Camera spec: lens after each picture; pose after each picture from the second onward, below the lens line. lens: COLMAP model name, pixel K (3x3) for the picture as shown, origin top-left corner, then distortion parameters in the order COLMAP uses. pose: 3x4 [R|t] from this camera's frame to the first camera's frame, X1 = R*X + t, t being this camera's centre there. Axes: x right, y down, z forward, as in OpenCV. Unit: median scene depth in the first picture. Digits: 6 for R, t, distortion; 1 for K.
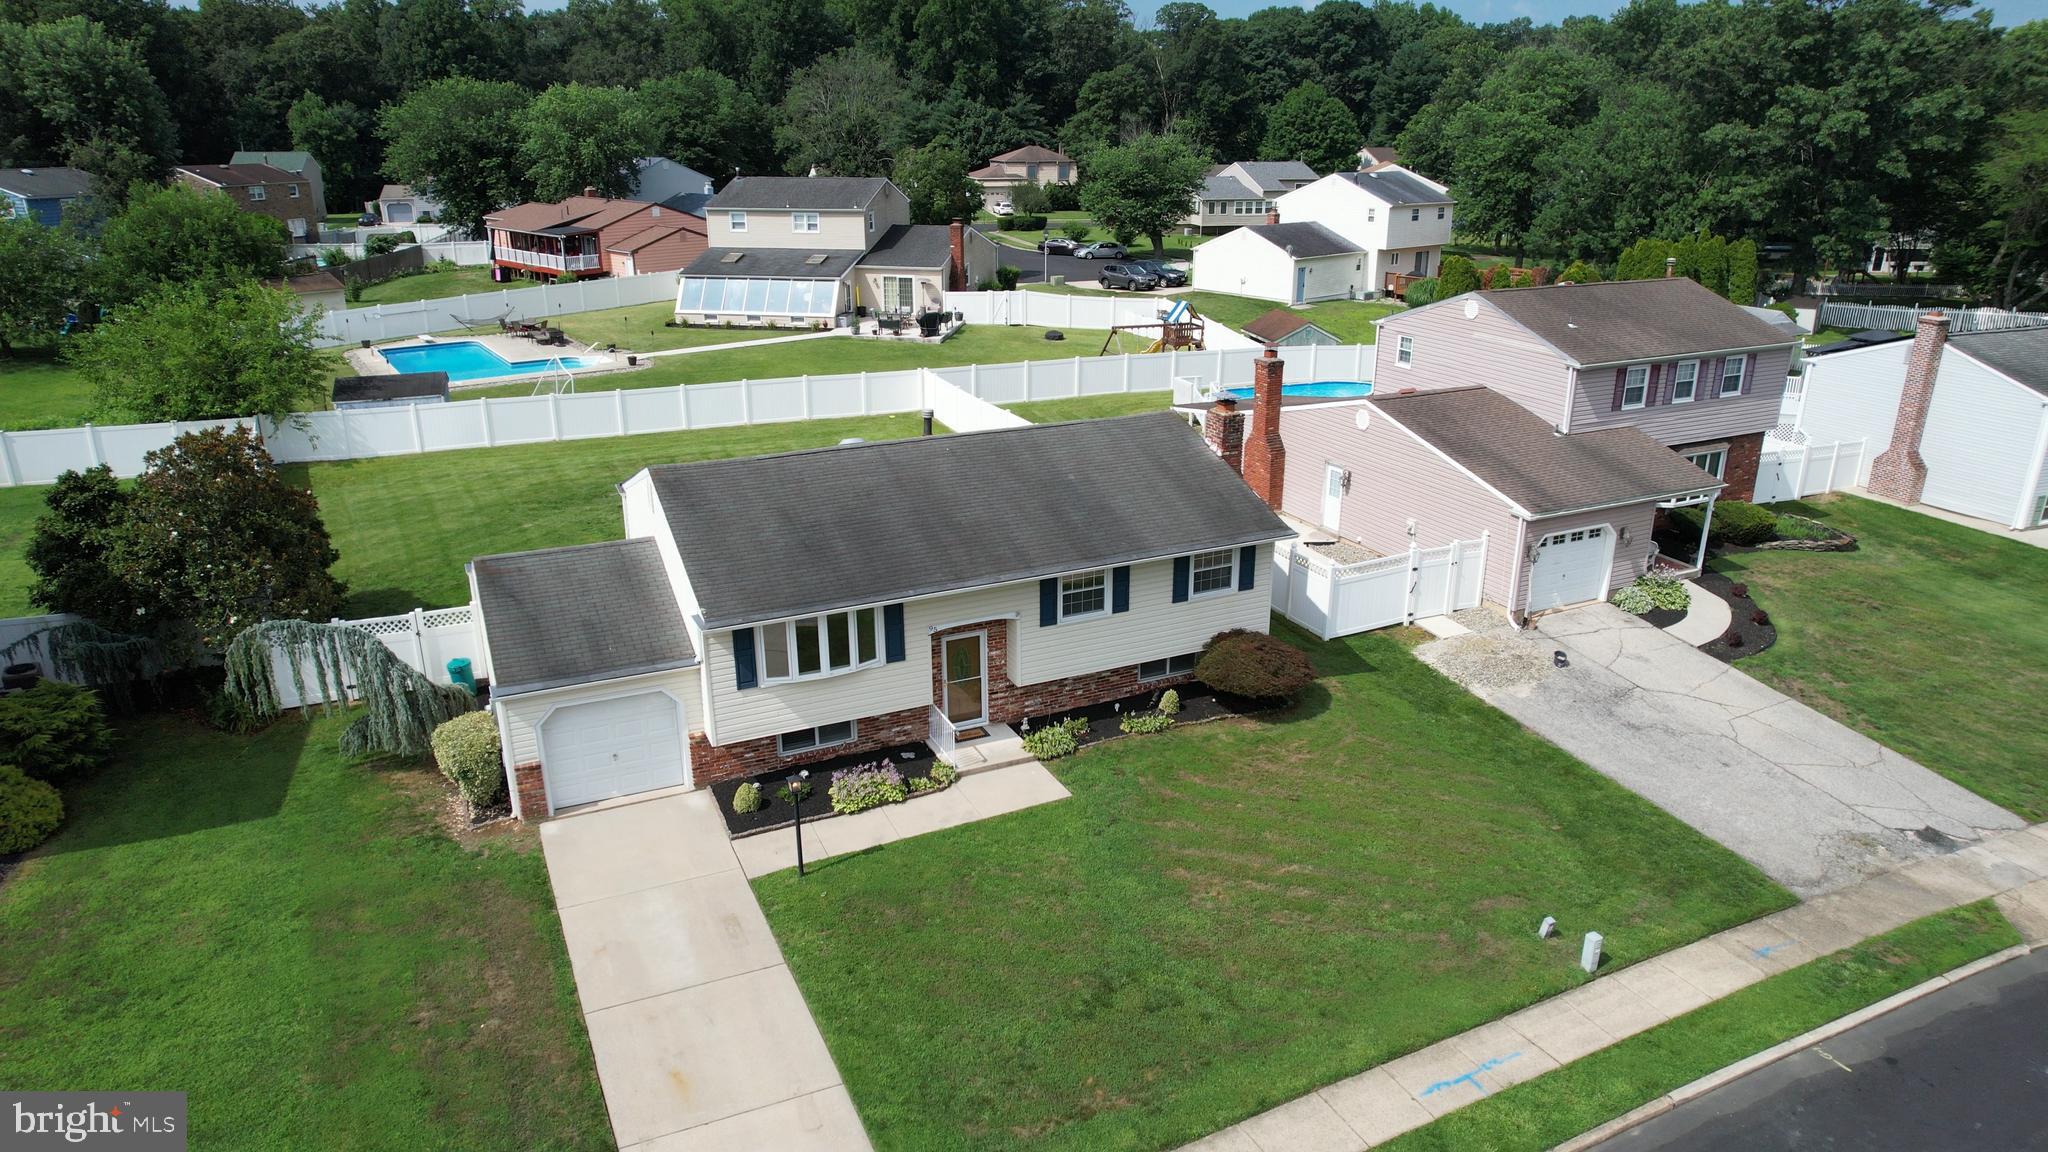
lens RADIAL K [[1255.9, 0, 1043.7], [0, 1255.9, 585.8], [0, 0, 1]] dist [-0.037645, 0.019919]
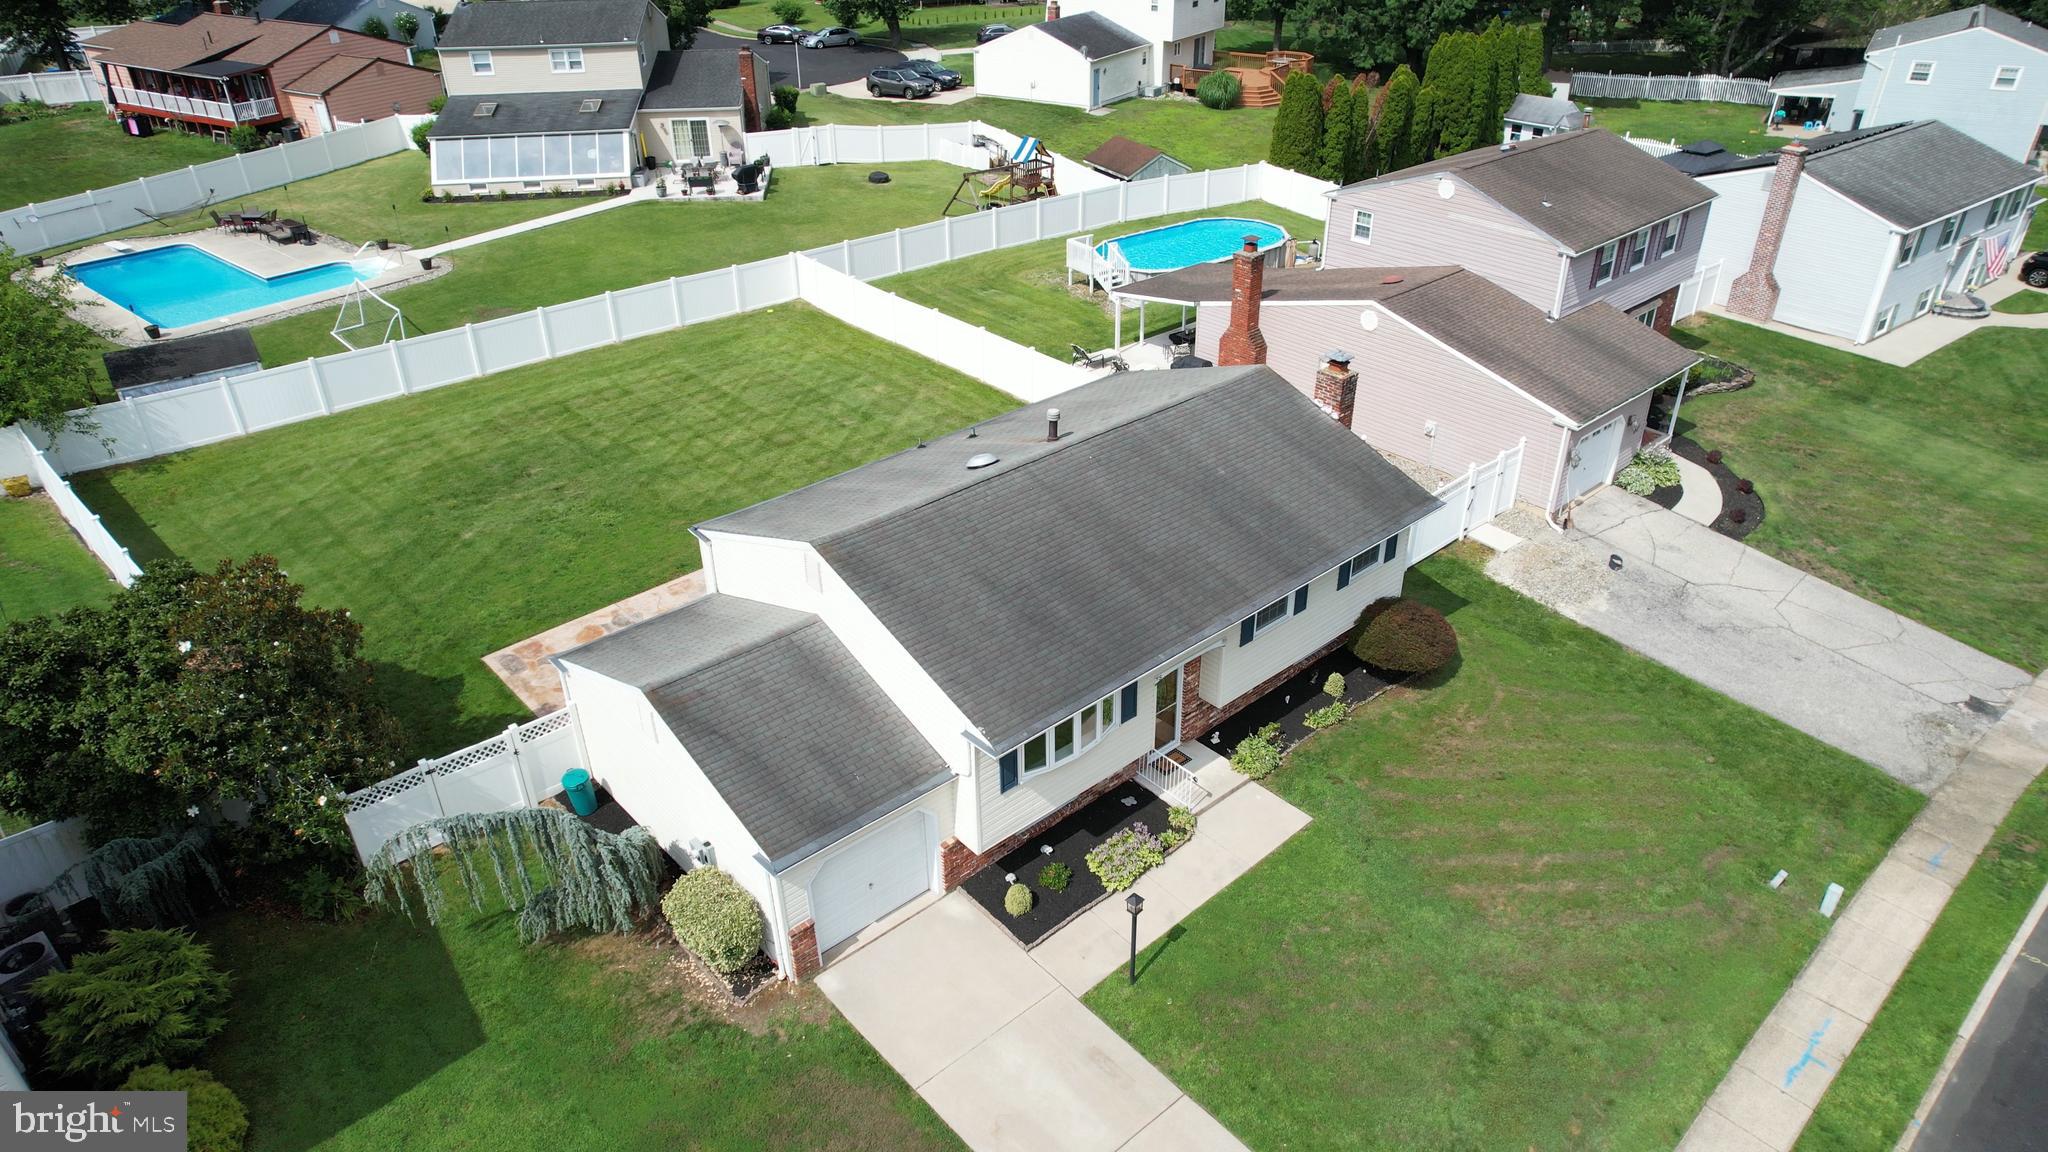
lens RADIAL K [[1255.9, 0, 1027.6], [0, 1255.9, 581.4], [0, 0, 1]] dist [-0.037645, 0.019919]
pose [[0.961783, -0.150314, 0.228865, -0.274124], [0.103626, 0.973493, 0.203894, -0.169147], [-0.253446, -0.172386, 0.951866, 0.096624]]
